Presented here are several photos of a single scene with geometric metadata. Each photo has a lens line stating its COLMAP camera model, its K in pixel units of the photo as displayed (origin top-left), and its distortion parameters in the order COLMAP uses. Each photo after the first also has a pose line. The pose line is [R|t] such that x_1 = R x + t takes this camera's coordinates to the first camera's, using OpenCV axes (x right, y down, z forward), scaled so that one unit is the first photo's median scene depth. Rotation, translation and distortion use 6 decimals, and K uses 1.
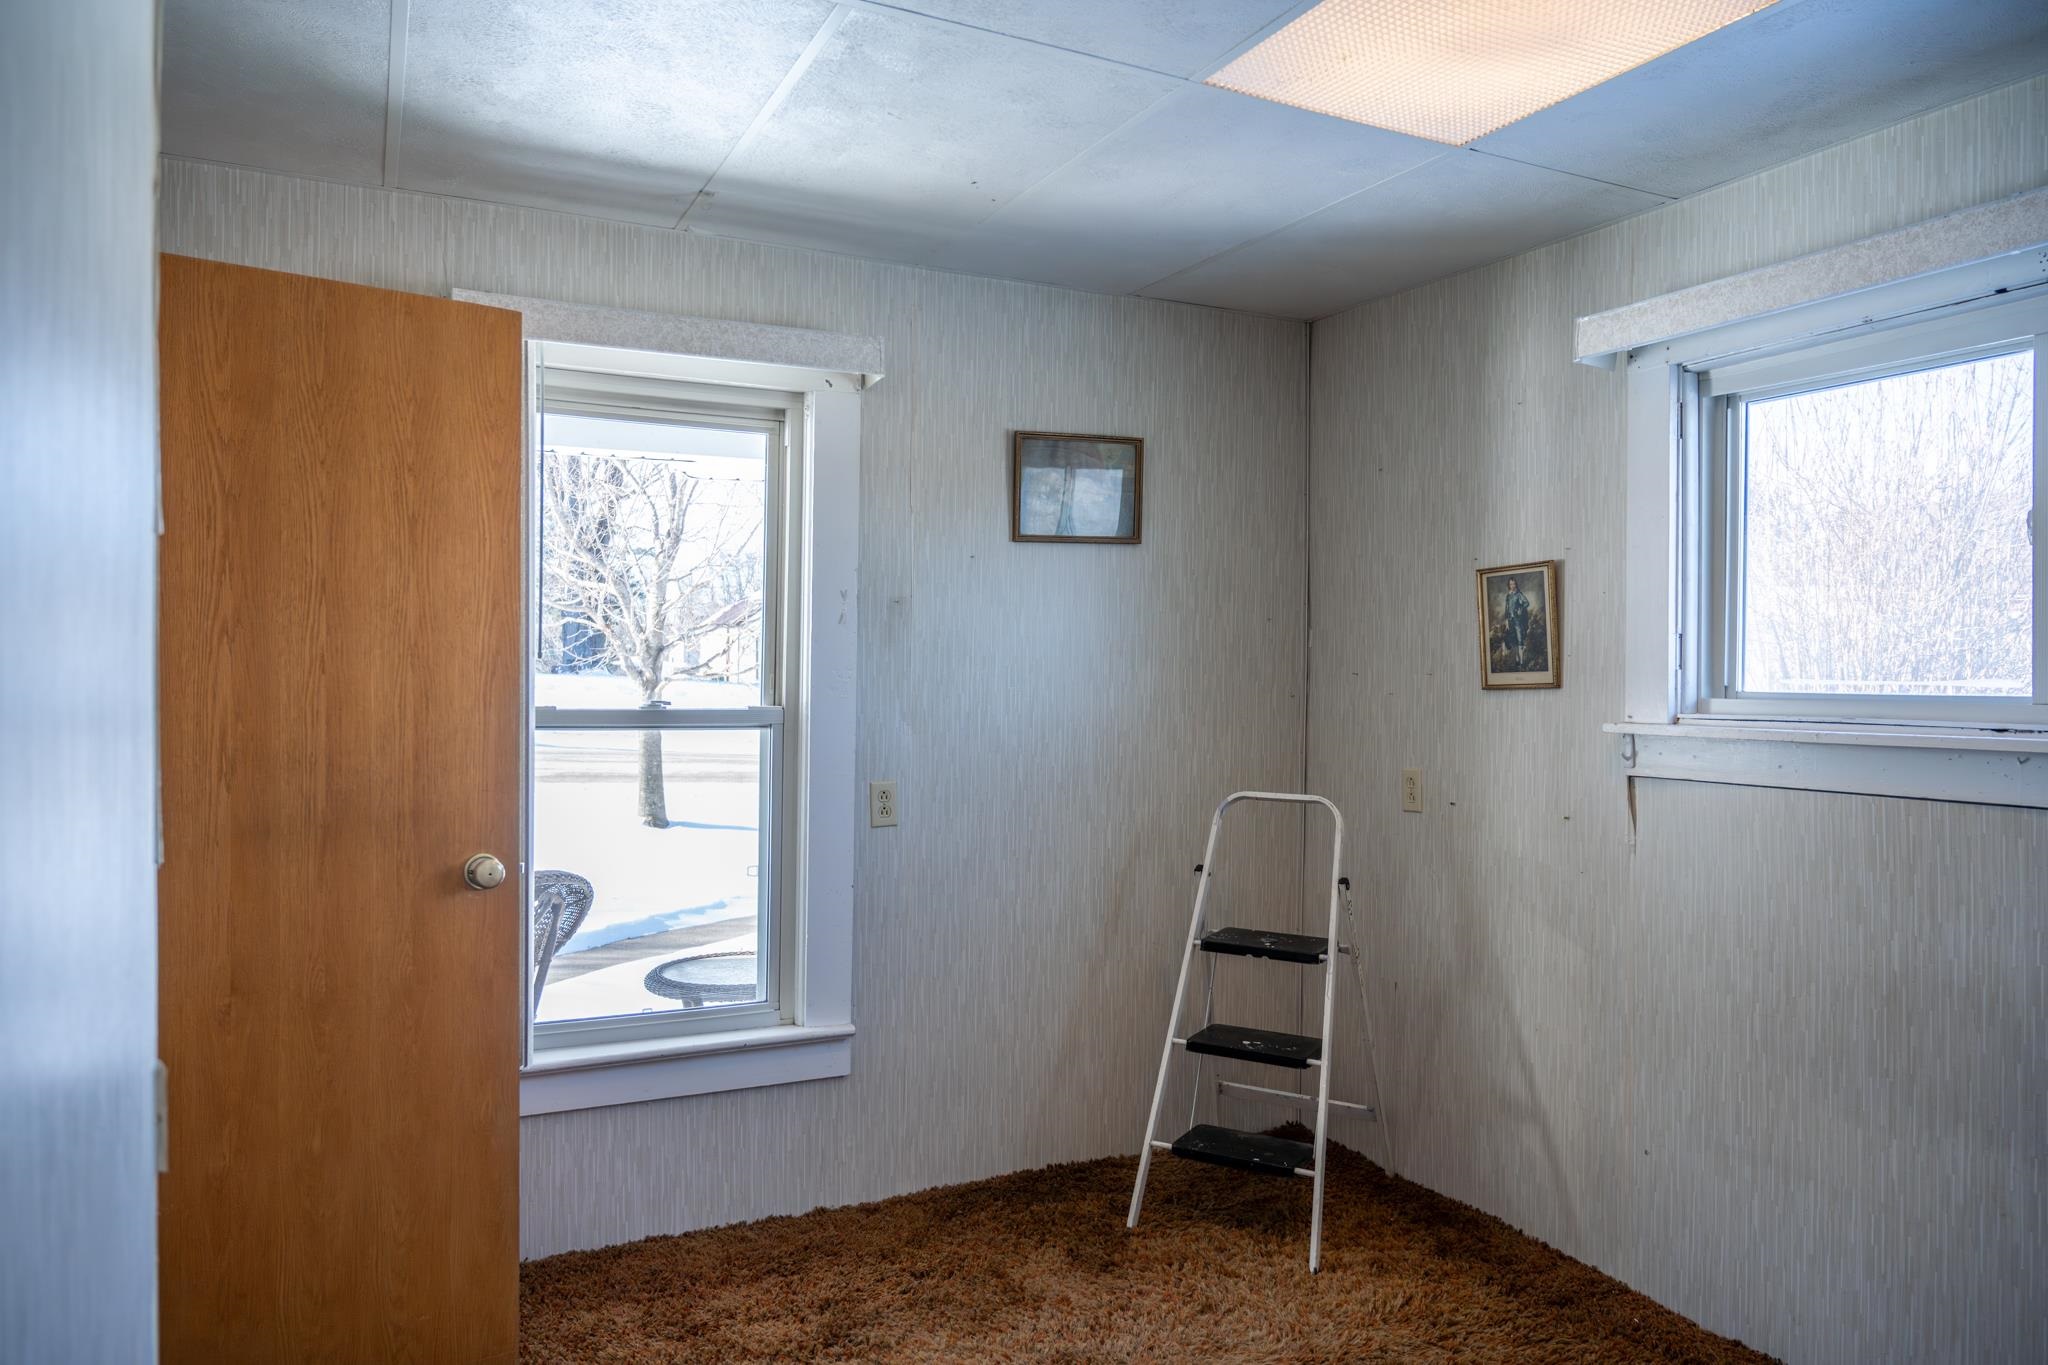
lens RADIAL K [[1362.6, 0, 1025.3], [0, 1362.6, 687.1], [0, 0, 1]] dist [-0.008818, 0.003884]
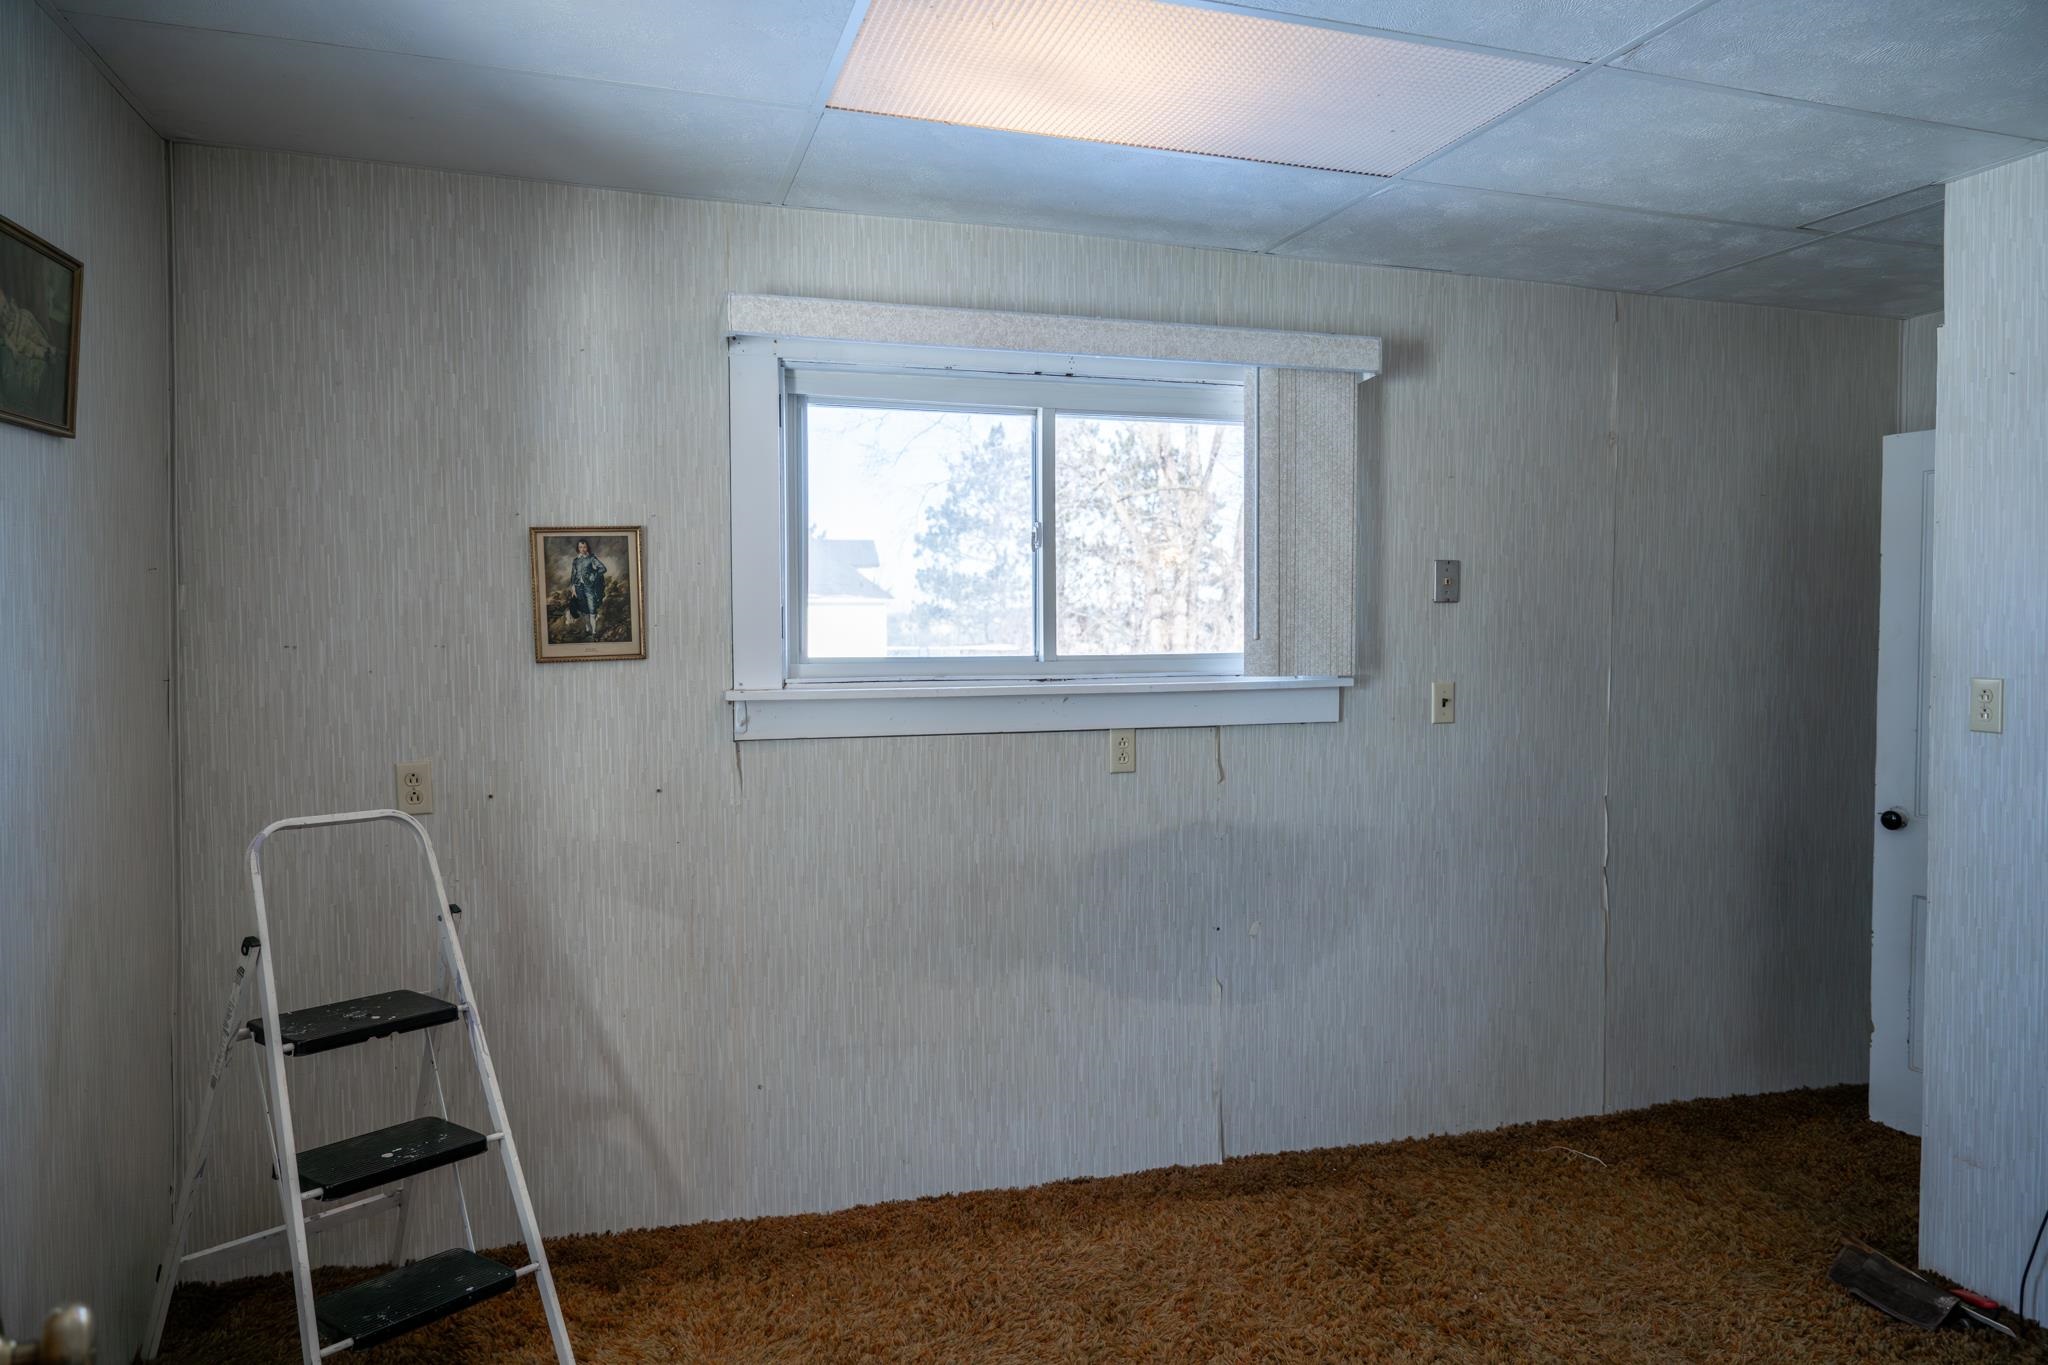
lens RADIAL K [[1362.6, 0, 1030.8], [0, 1362.6, 684.2], [0, 0, 1]] dist [-0.008818, 0.003884]
pose [[0.152645, -0.047071, 0.987160, -0.512724], [0.013261, 0.998873, 0.045579, -0.021357], [-0.988192, 0.006133, 0.153097, 0.566024]]
